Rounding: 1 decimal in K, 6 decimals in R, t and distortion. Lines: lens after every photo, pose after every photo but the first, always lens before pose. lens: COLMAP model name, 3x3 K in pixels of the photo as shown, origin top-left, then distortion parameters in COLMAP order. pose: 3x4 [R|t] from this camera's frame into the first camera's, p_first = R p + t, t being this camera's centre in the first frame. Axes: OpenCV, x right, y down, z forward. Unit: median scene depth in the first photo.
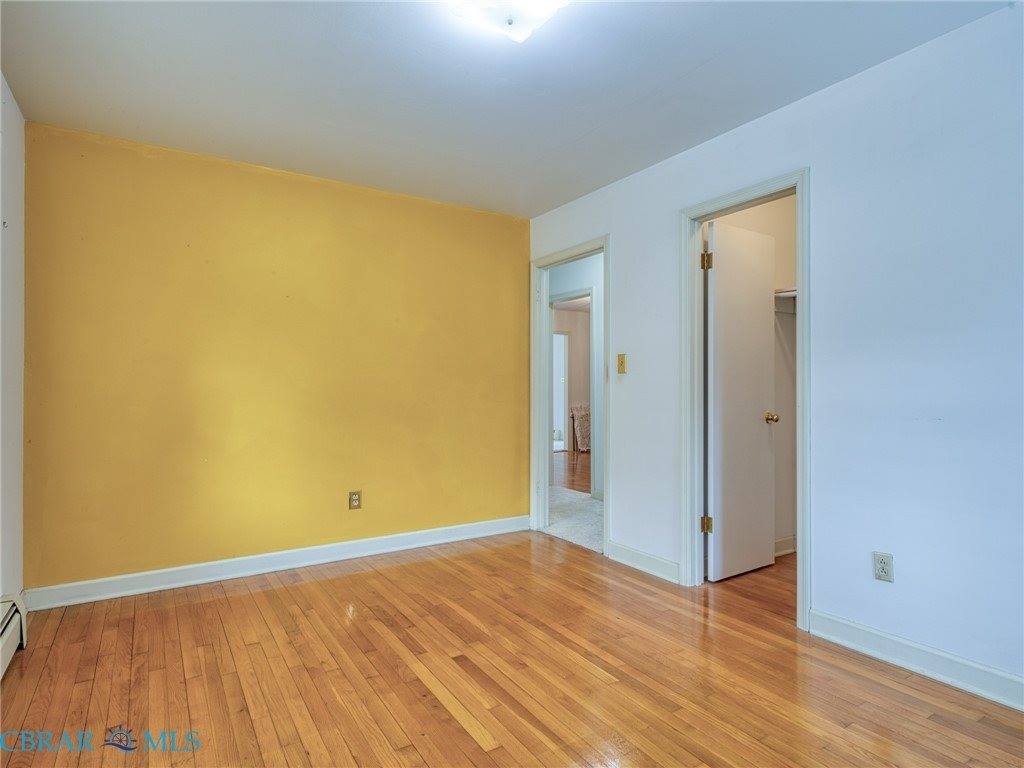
lens RADIAL K [[568.4, 0, 508.1], [0, 568.4, 386.7], [0, 0, 1]] dist [-0.004122, 0.000975]
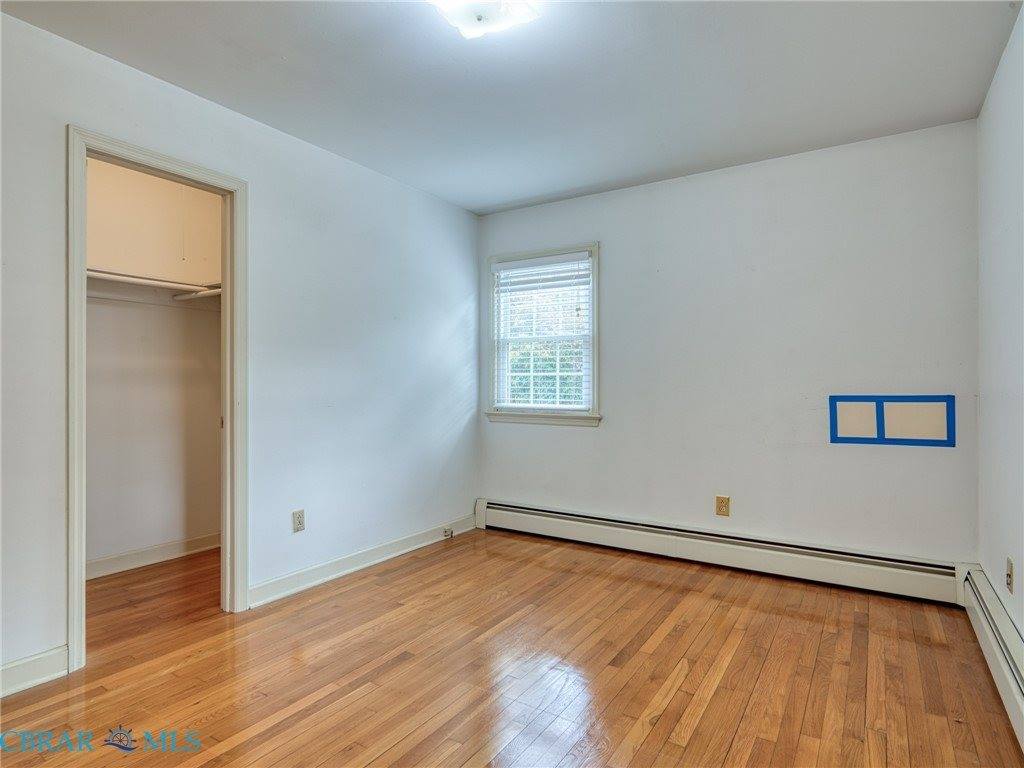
lens RADIAL K [[568.4, 0, 508.0], [0, 568.4, 383.9], [0, 0, 1]] dist [-0.004122, 0.000975]
pose [[-0.422336, 0.008725, 0.906397, -0.733672], [0.000101, 0.999954, -0.009578, 0.012571], [-0.906439, -0.003953, -0.422318, 1.104560]]
